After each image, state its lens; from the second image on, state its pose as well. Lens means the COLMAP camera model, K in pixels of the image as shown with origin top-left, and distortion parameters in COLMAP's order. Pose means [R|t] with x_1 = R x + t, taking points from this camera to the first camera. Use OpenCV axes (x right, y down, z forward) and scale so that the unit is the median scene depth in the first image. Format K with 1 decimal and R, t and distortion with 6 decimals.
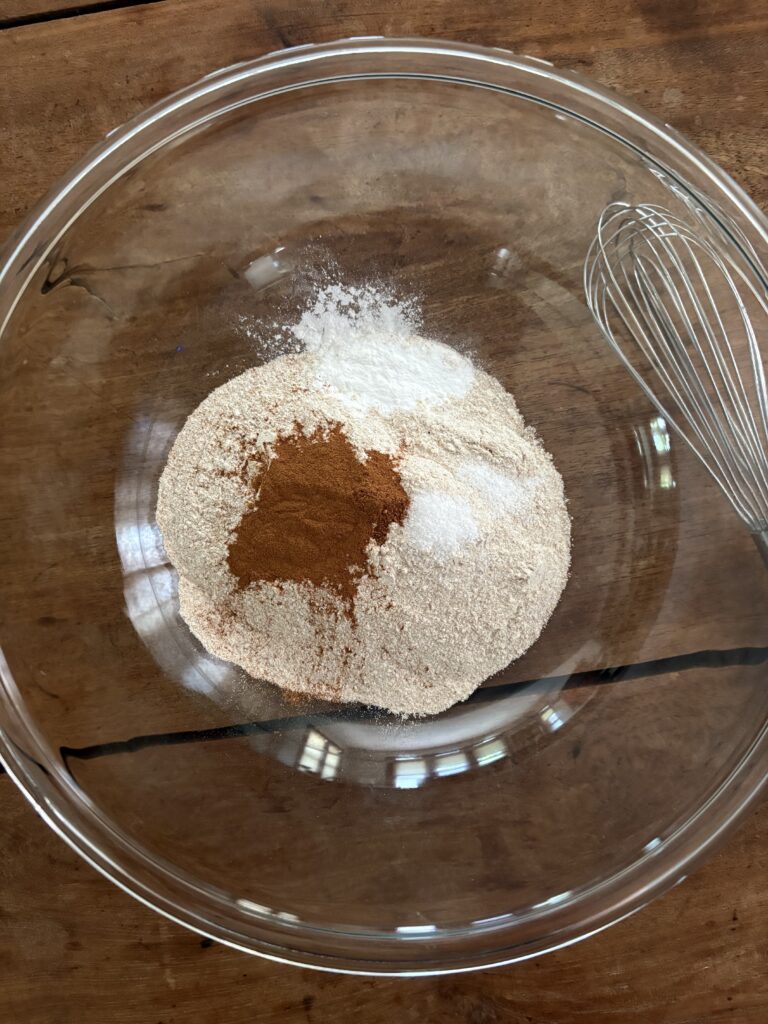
lens RADIAL K [[779.0, 0, 385.7], [0, 779.0, 510.3], [0, 0, 1]] dist [-0.023881, -0.007791]
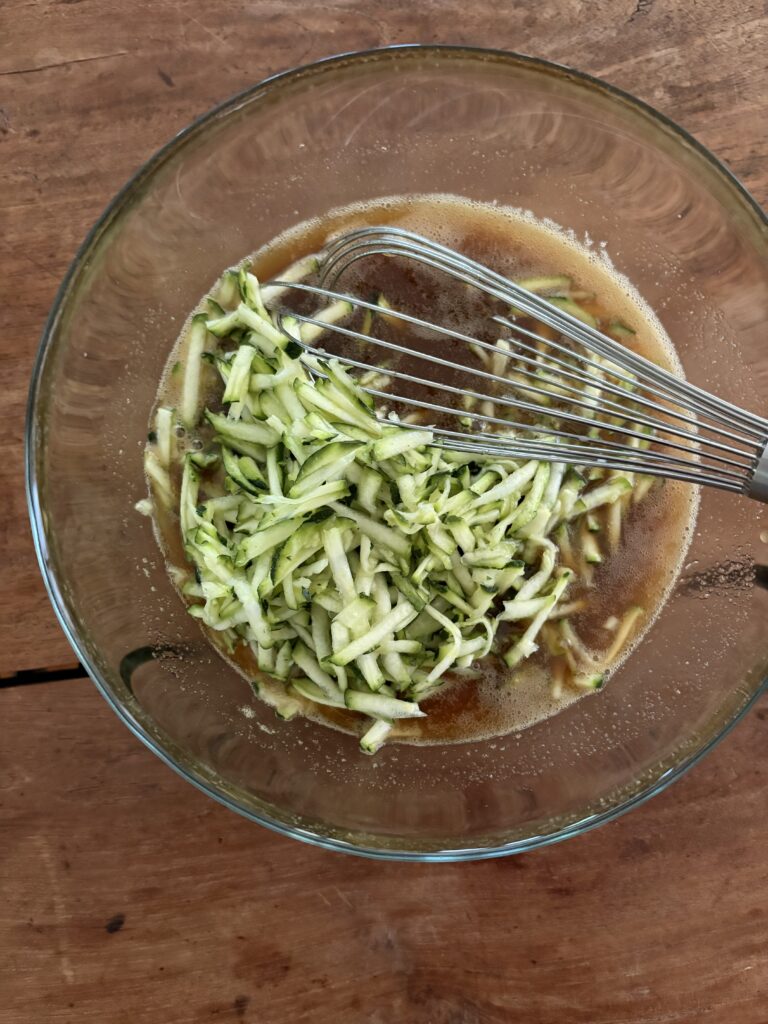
lens RADIAL K [[779.0, 0, 388.8], [0, 779.0, 512.2], [0, 0, 1]] dist [-0.023881, -0.007791]
pose [[0.999165, 0.014153, 0.038321, 0.011409], [-0.019394, 0.989950, 0.140079, 0.028004], [-0.035953, -0.140705, 0.989398, 0.273596]]
